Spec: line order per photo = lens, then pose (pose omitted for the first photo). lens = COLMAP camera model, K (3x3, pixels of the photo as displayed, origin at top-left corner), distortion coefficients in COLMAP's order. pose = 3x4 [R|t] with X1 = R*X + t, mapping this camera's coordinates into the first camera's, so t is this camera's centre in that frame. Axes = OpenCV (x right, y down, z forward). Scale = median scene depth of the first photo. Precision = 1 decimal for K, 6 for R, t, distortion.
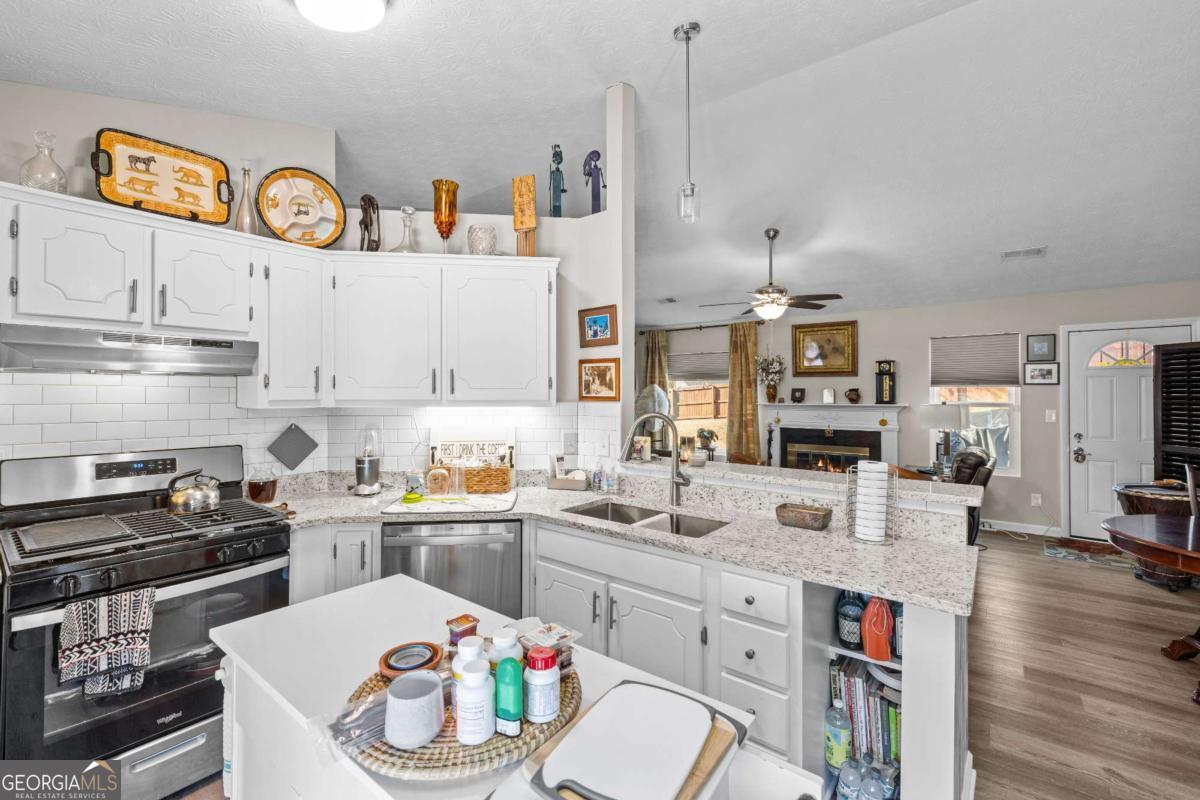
lens RADIAL K [[502.9, 0, 597.6], [0, 502.9, 389.9], [0, 0, 1]] dist [-0.000354, 0.000093]
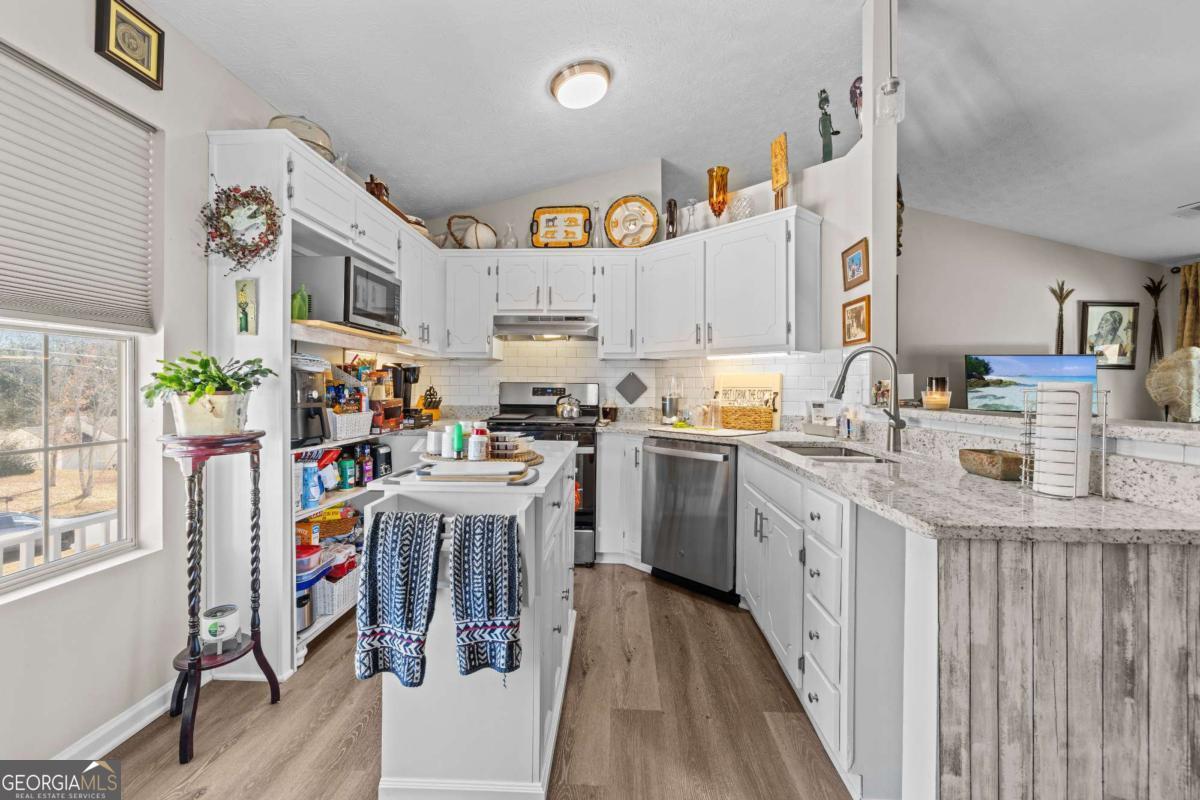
lens RADIAL K [[502.9, 0, 608.2], [0, 502.9, 385.7], [0, 0, 1]] dist [-0.000354, 0.000093]
pose [[0.593526, -0.001868, -0.804812, 0.286498], [0.000505, 0.999998, -0.001949, 0.059693], [0.804814, 0.000750, 0.593526, 0.044509]]
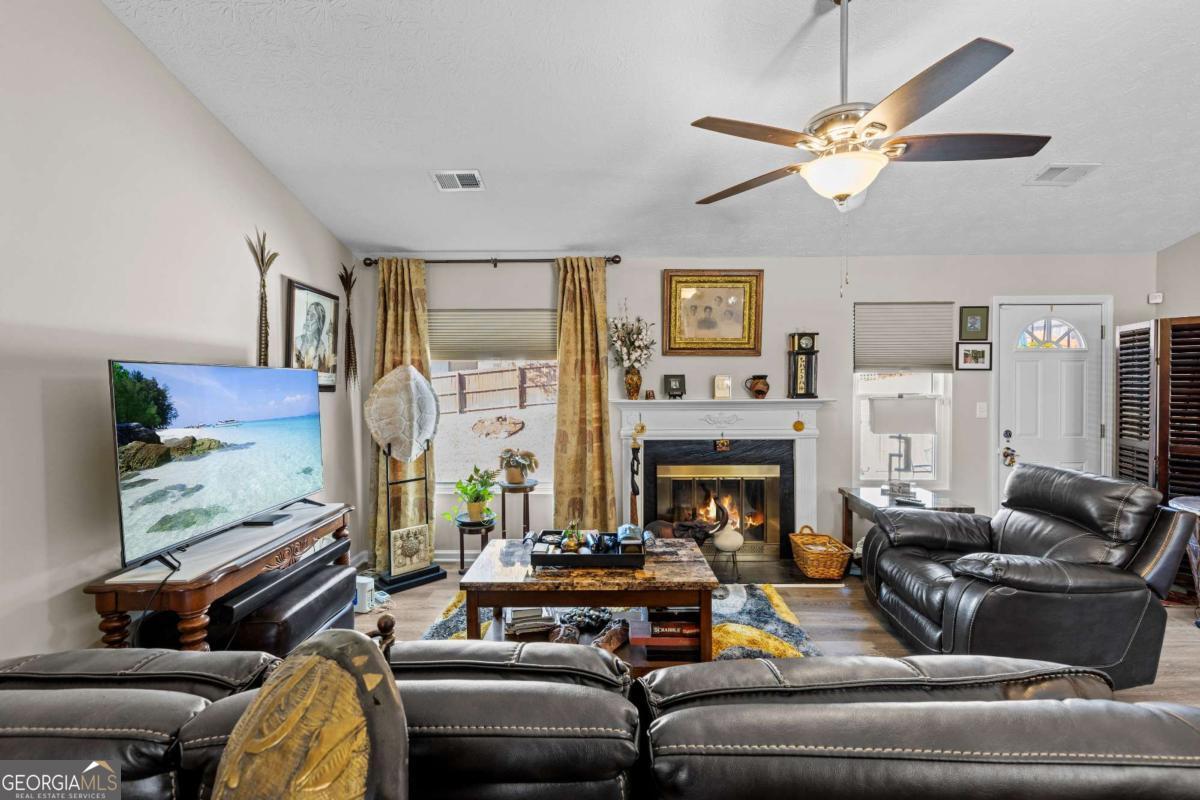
lens RADIAL K [[502.9, 0, 597.6], [0, 502.9, 393.2], [0, 0, 1]] dist [-0.000354, 0.000093]
pose [[0.793118, -0.012466, 0.608941, -0.060722], [-0.000395, 0.999780, 0.020982, 0.009125], [-0.609068, -0.016882, 0.792938, 0.765339]]
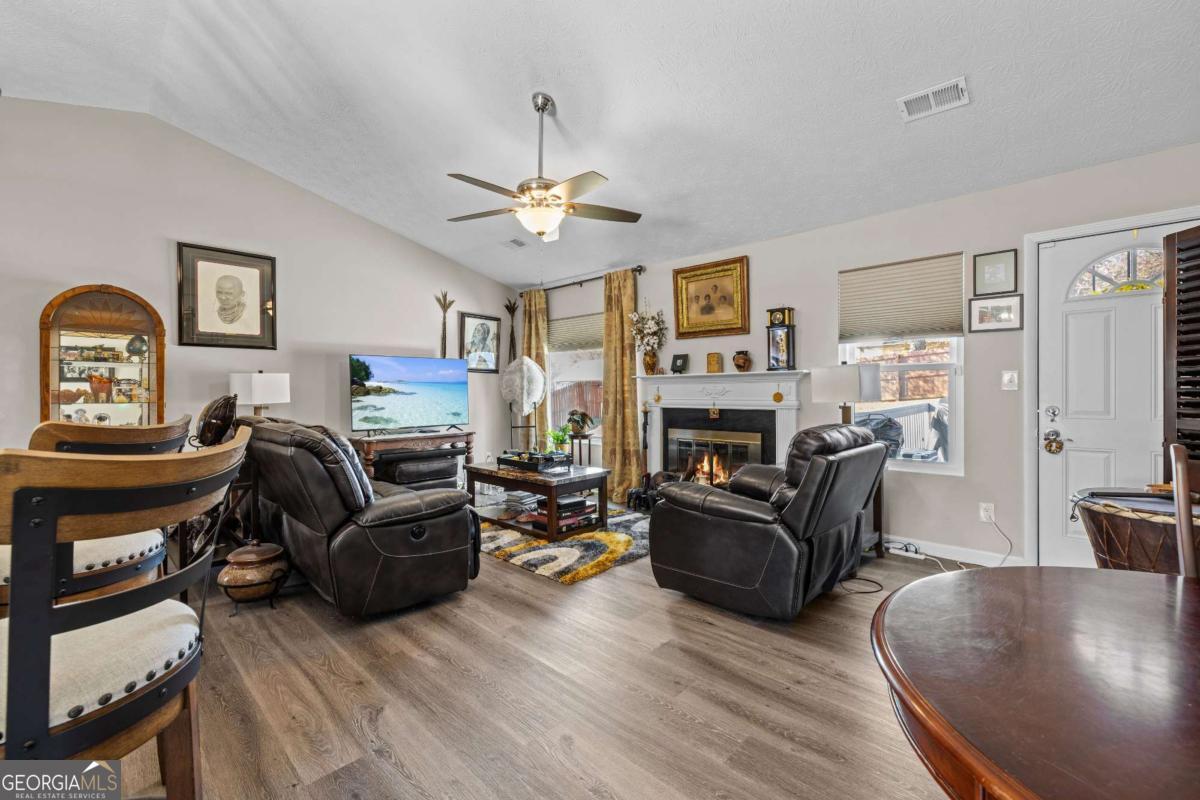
lens RADIAL K [[502.9, 0, 592.1], [0, 502.9, 391.1], [0, 0, 1]] dist [-0.000354, 0.000093]
pose [[0.995396, -0.004126, -0.095762, 0.454201], [0.004795, 0.999966, 0.006767, 0.060859], [0.095730, -0.007195, 0.995381, 0.332386]]
